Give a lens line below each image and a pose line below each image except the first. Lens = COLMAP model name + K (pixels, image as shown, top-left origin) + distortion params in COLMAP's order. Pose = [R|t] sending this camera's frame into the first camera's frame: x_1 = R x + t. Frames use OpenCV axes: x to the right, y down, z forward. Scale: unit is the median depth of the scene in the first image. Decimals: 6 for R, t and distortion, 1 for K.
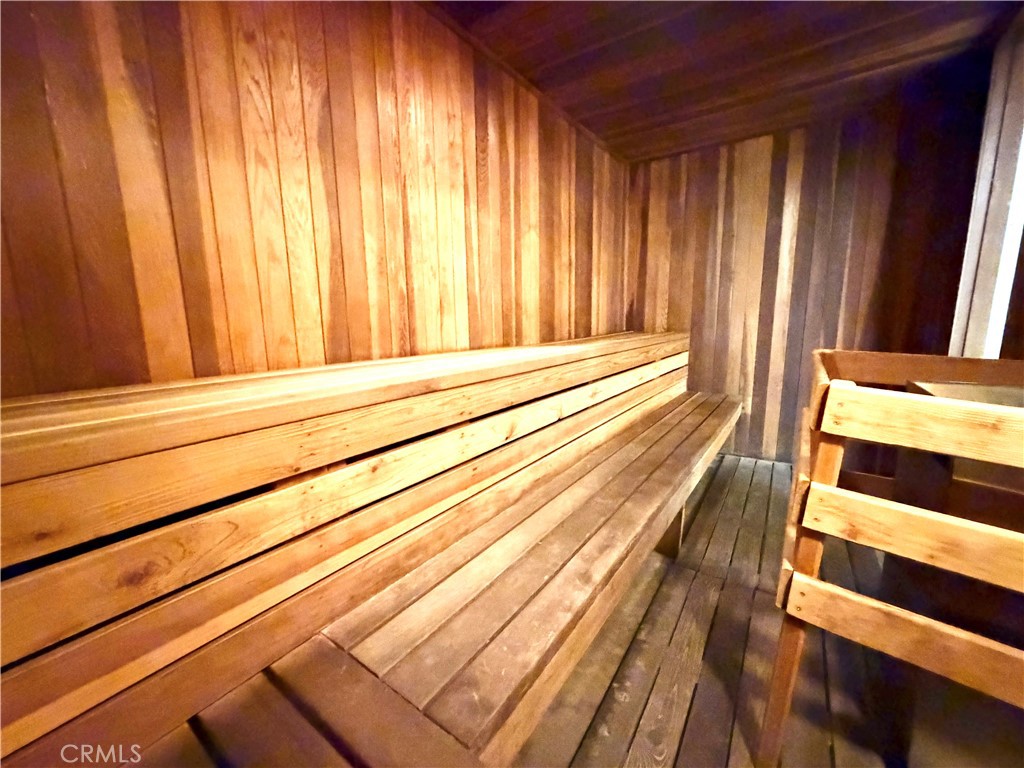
lens RADIAL K [[410.5, 0, 508.5], [0, 410.5, 383.6], [0, 0, 1]] dist [0.001235, 0.000471]
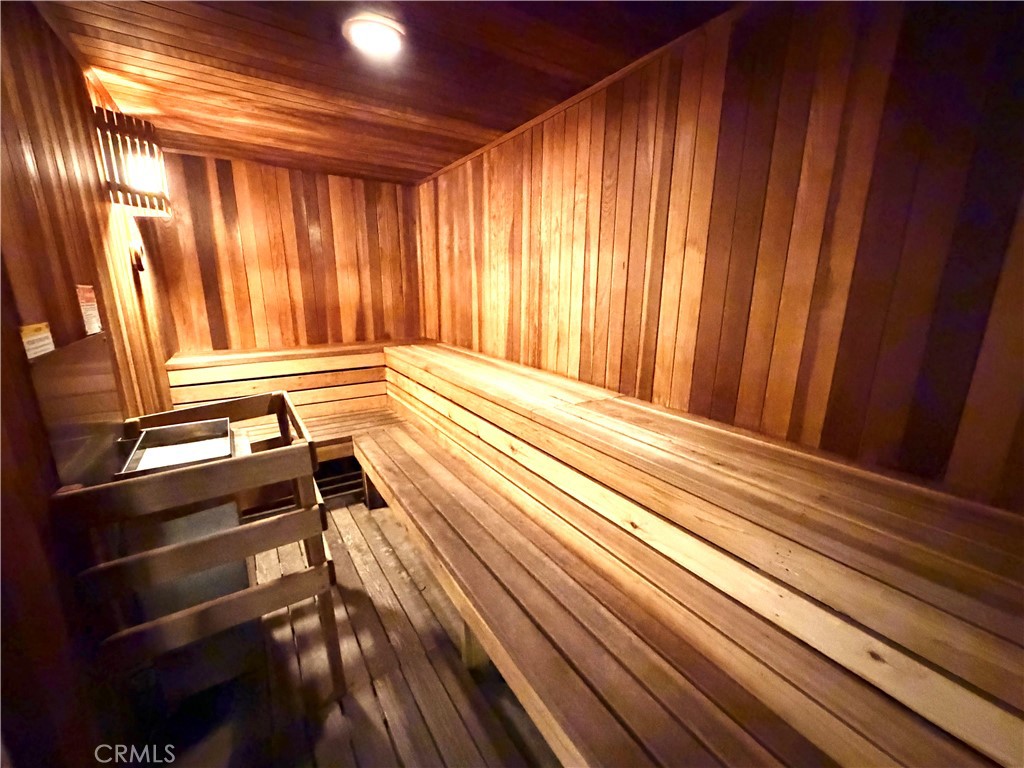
lens RADIAL K [[410.5, 0, 510.1], [0, 410.5, 384.1], [0, 0, 1]] dist [0.001235, 0.000471]
pose [[-0.367892, 0.229066, -0.901213, 1.164843], [-0.148238, 0.942340, 0.300033, -0.451666], [0.917977, 0.243974, -0.312723, 1.409345]]
